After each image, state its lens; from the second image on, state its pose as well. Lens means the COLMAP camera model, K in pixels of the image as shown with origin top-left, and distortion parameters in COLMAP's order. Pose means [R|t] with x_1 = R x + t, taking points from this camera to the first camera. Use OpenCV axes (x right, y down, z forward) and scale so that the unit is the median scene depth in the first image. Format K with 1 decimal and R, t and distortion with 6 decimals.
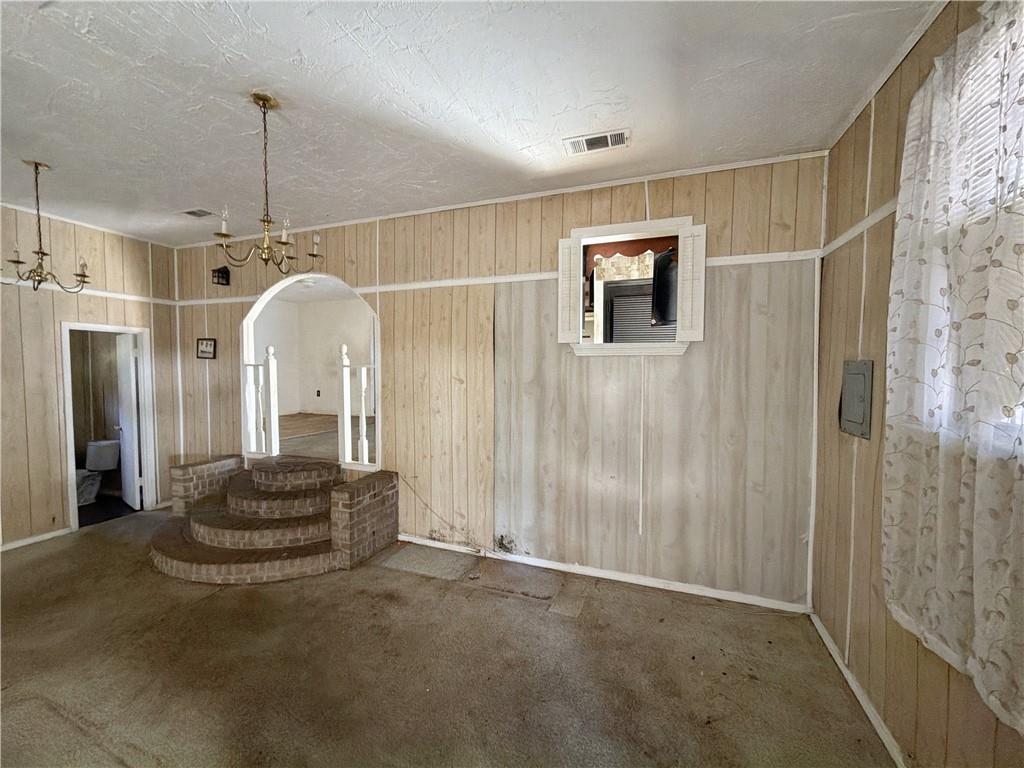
lens RADIAL K [[408.8, 0, 512.3], [0, 408.8, 384.9], [0, 0, 1]] dist [0.001426, 0.000256]
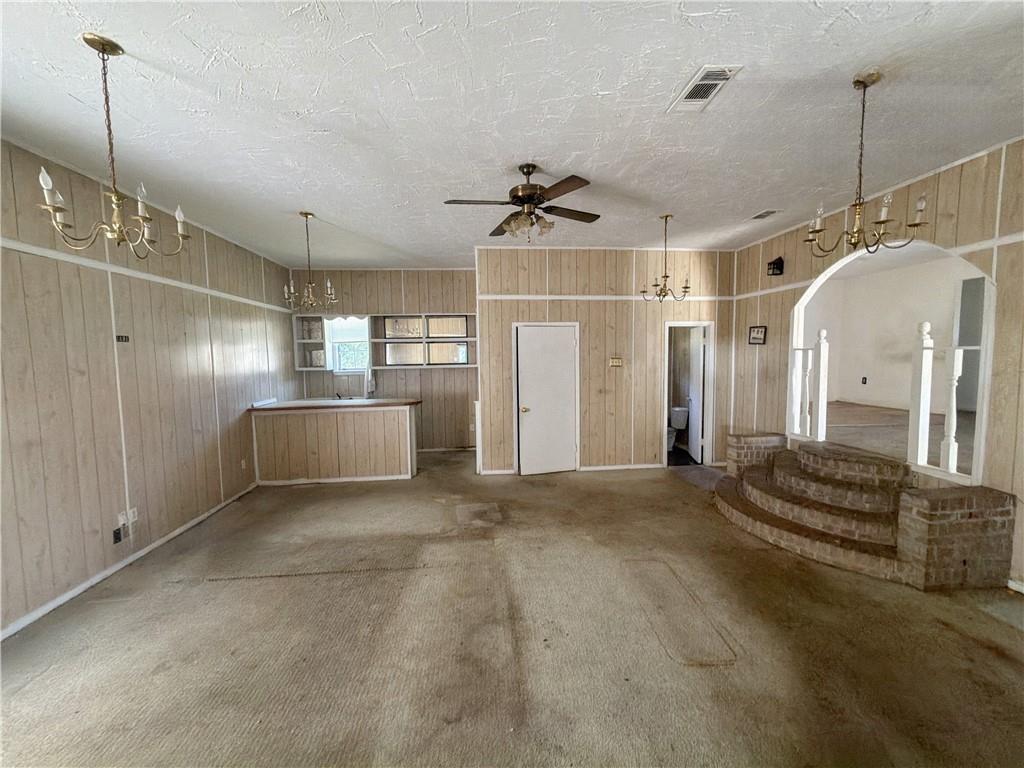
lens RADIAL K [[408.8, 0, 511.1], [0, 408.8, 384.4], [0, 0, 1]] dist [0.001426, 0.000256]
pose [[0.425451, 0.058853, -0.903066, -0.017922], [-0.025328, 0.998267, 0.053125, 0.003514], [0.904627, 0.000271, 0.426204, -0.103621]]
